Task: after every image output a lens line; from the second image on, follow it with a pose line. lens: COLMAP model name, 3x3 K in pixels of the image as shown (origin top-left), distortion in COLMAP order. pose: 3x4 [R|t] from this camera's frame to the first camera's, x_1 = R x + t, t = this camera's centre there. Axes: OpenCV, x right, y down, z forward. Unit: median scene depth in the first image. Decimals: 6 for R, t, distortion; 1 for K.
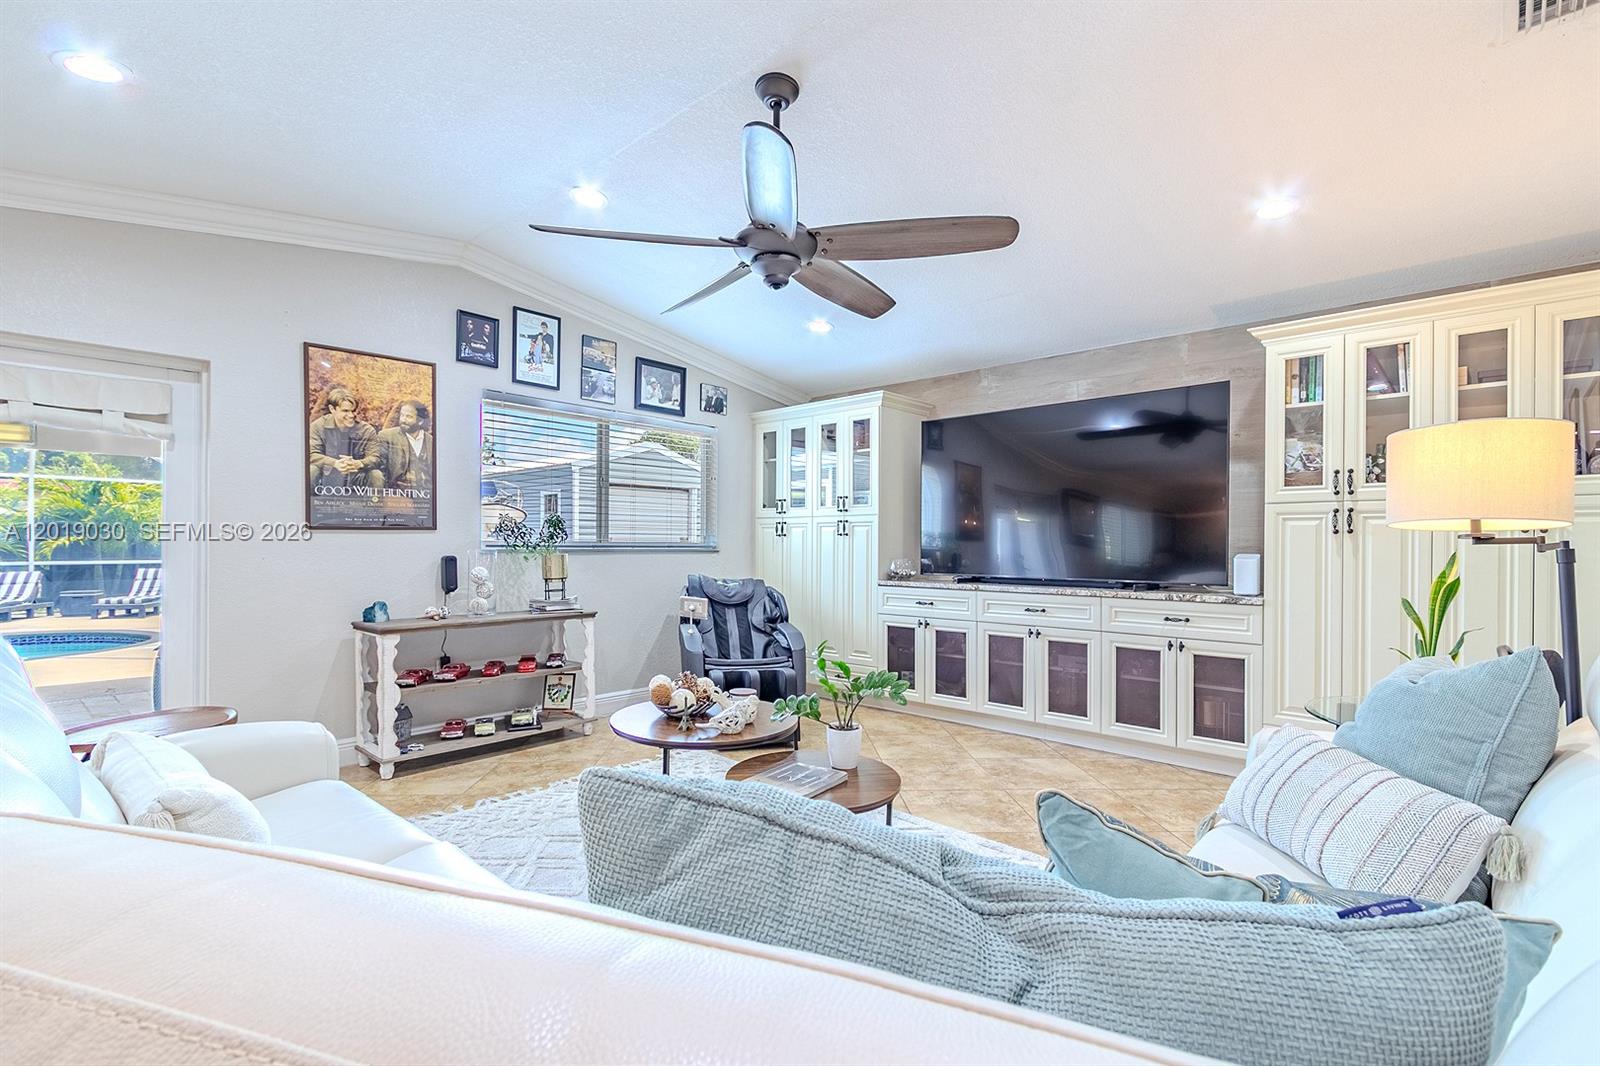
lens RADIAL K [[735.2, 0, 792.8], [0, 735.2, 541.3], [0, 0, 1]] dist [0.004546, -0.001353]
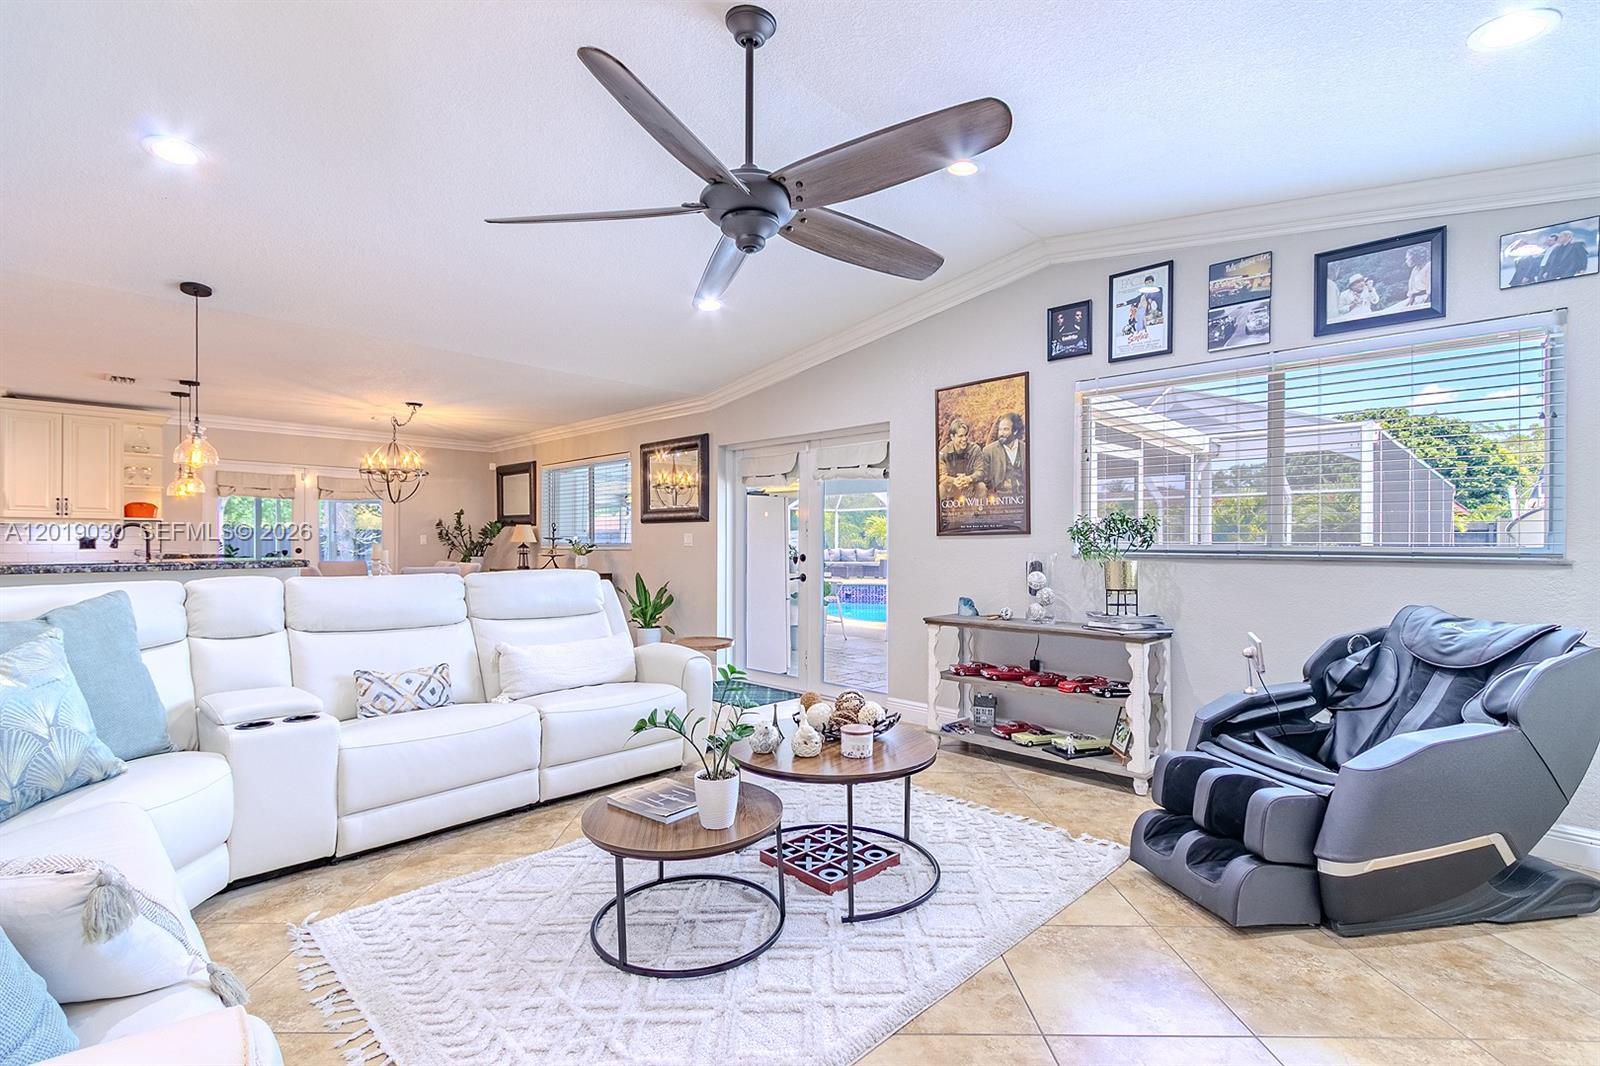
lens RADIAL K [[735.2, 0, 792.2], [0, 735.2, 543.2], [0, 0, 1]] dist [0.004546, -0.001353]
pose [[-0.043443, -0.008055, -0.999023, 0.539526], [-0.004613, 0.999958, -0.007862, 0.006879], [0.999045, 0.004267, -0.043478, 0.703409]]
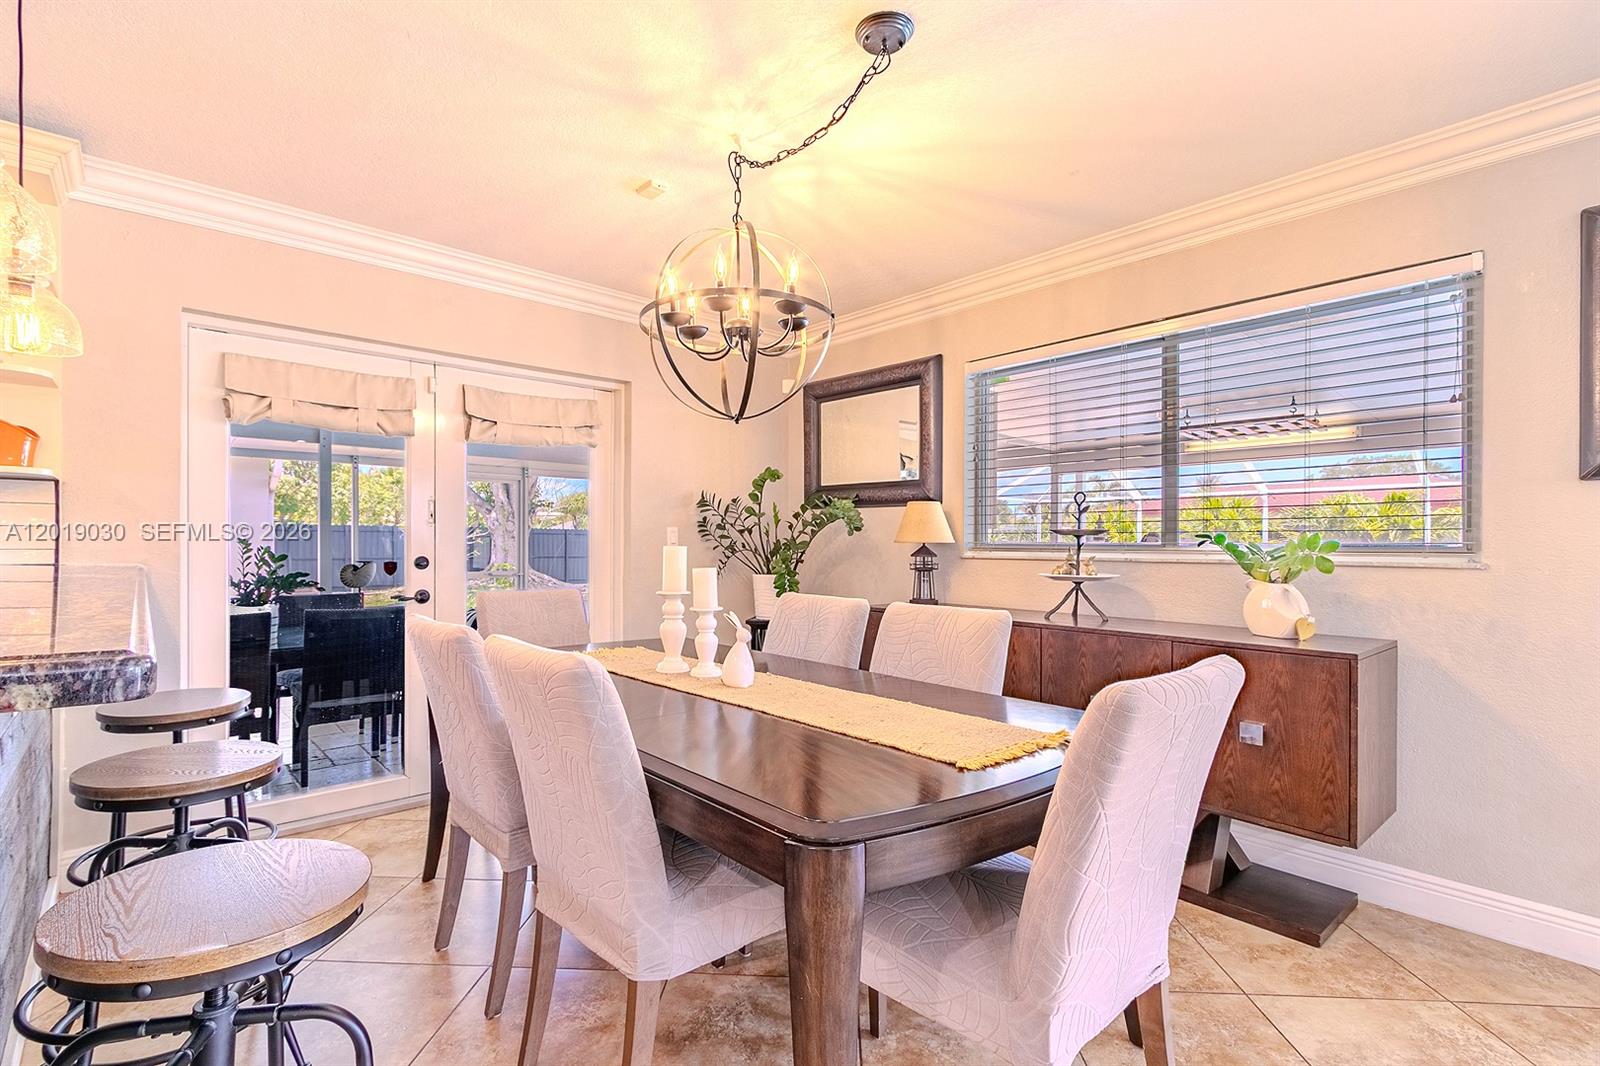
lens RADIAL K [[735.2, 0, 790.6], [0, 735.2, 545.5], [0, 0, 1]] dist [0.004546, -0.001353]
pose [[-0.105522, -0.002412, -0.994414, -0.561156], [-0.004379, 0.999988, -0.001961, -0.001290], [0.994407, 0.004148, -0.105531, -0.175438]]
